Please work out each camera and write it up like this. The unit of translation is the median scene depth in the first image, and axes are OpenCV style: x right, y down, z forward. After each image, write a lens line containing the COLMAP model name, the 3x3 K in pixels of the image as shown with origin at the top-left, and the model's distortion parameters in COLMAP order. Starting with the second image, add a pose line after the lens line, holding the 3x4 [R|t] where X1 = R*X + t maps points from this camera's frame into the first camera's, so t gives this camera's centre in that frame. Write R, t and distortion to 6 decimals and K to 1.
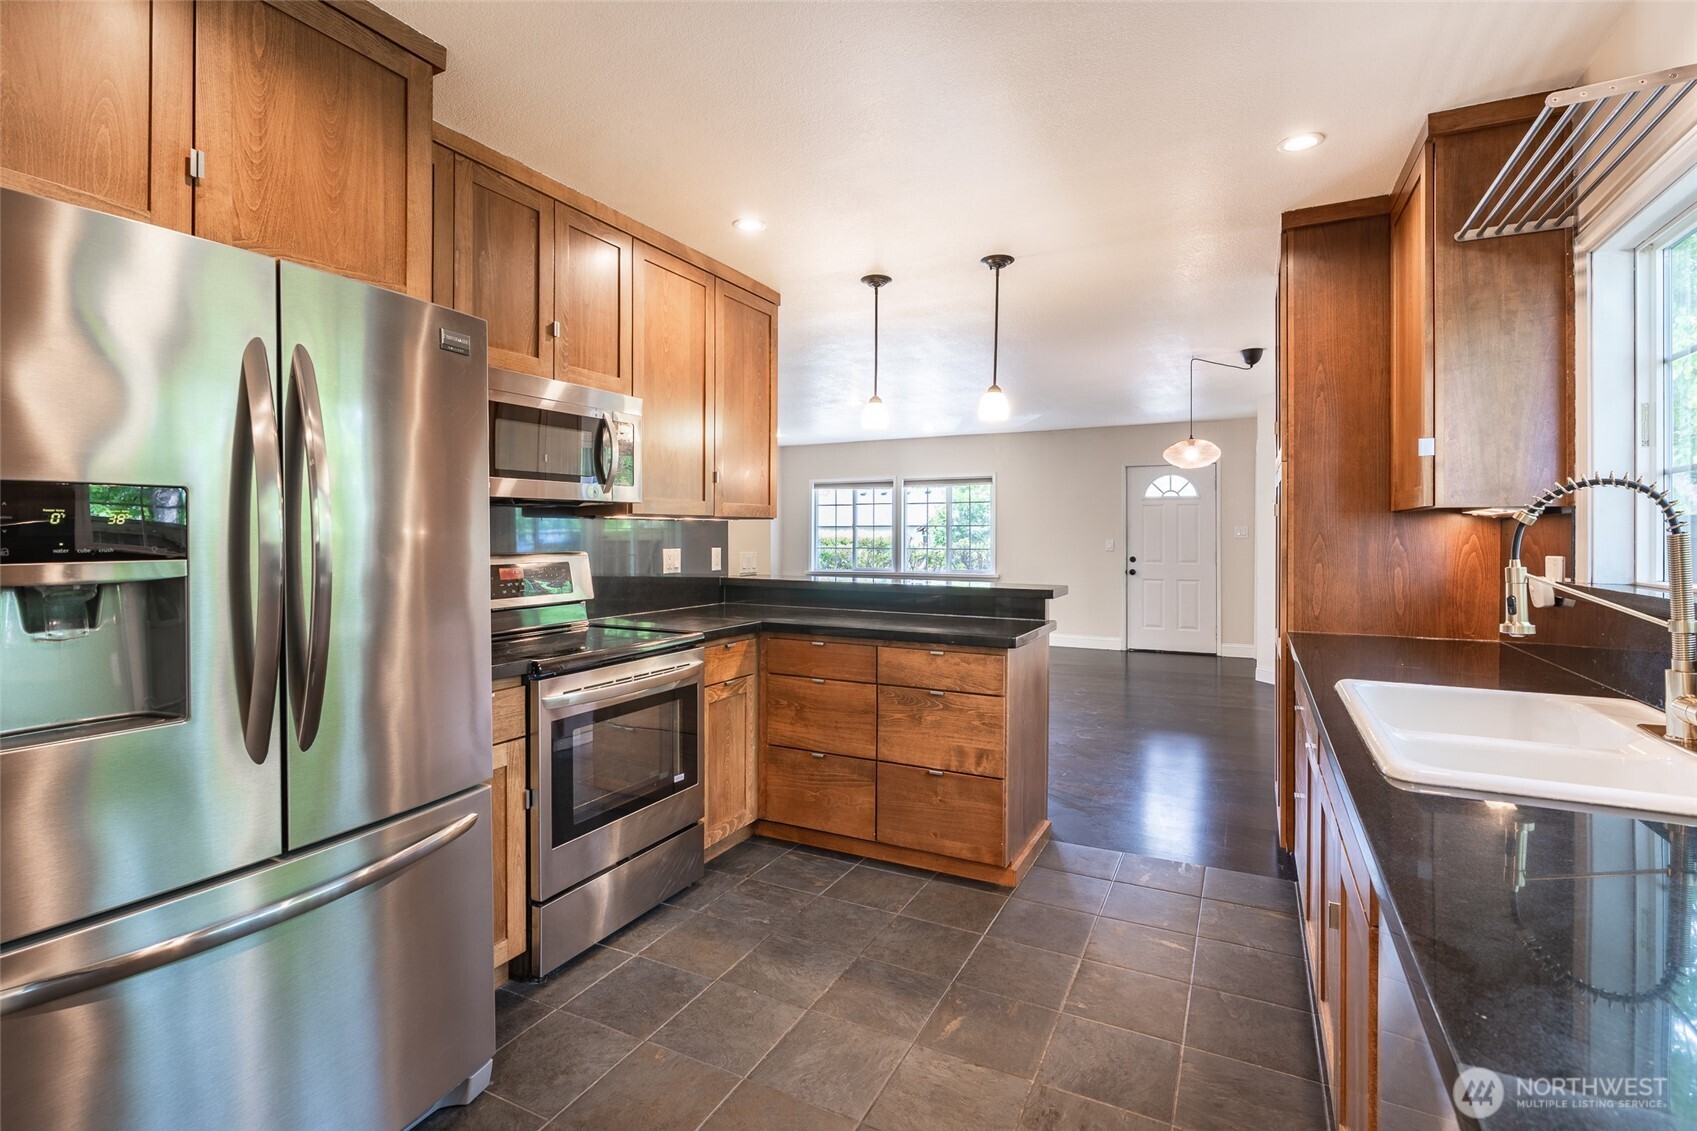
lens RADIAL K [[784.8, 0, 846.9], [0, 784.8, 531.1], [0, 0, 1]] dist [-0.007937, 0.001681]
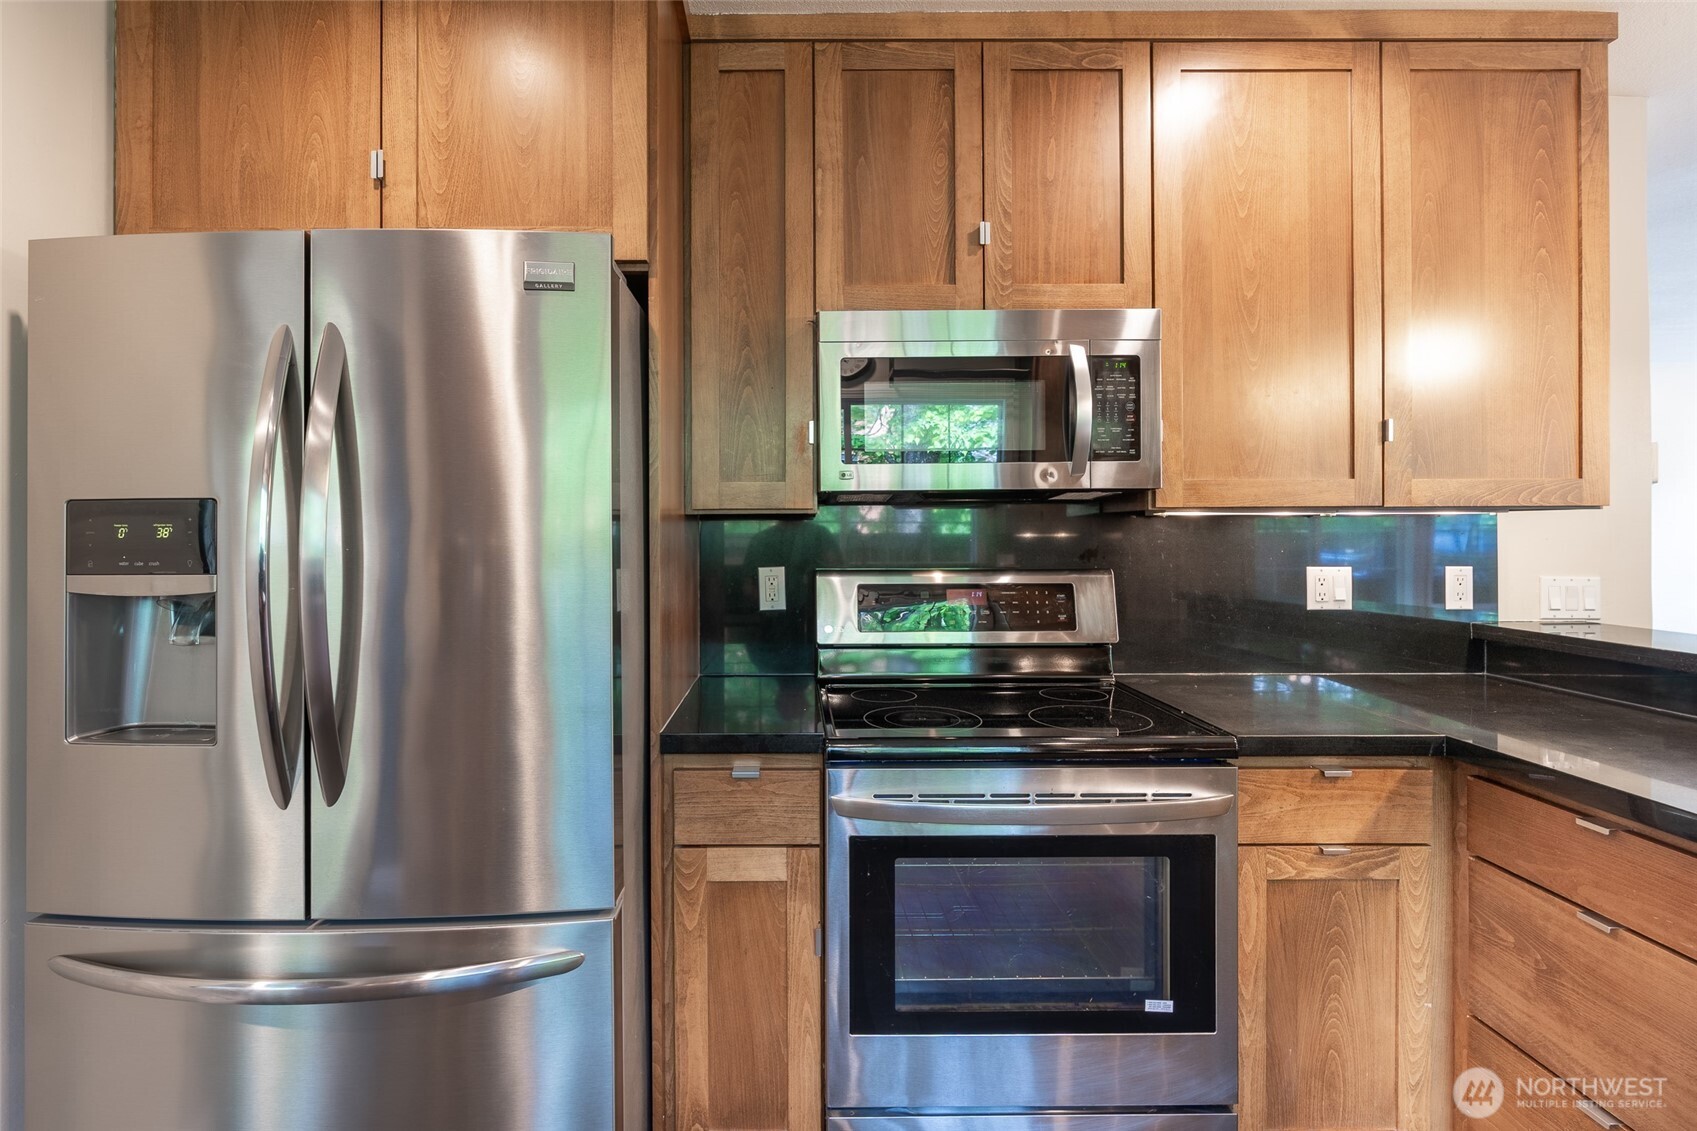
lens RADIAL K [[784.8, 0, 846.9], [0, 784.8, 531.1], [0, 0, 1]] dist [-0.007937, 0.001681]
pose [[0.458485, -0.005580, -0.888685, 0.169354], [0.005421, 0.999979, -0.003482, -0.004327], [0.888686, -0.003221, 0.458506, 0.610773]]
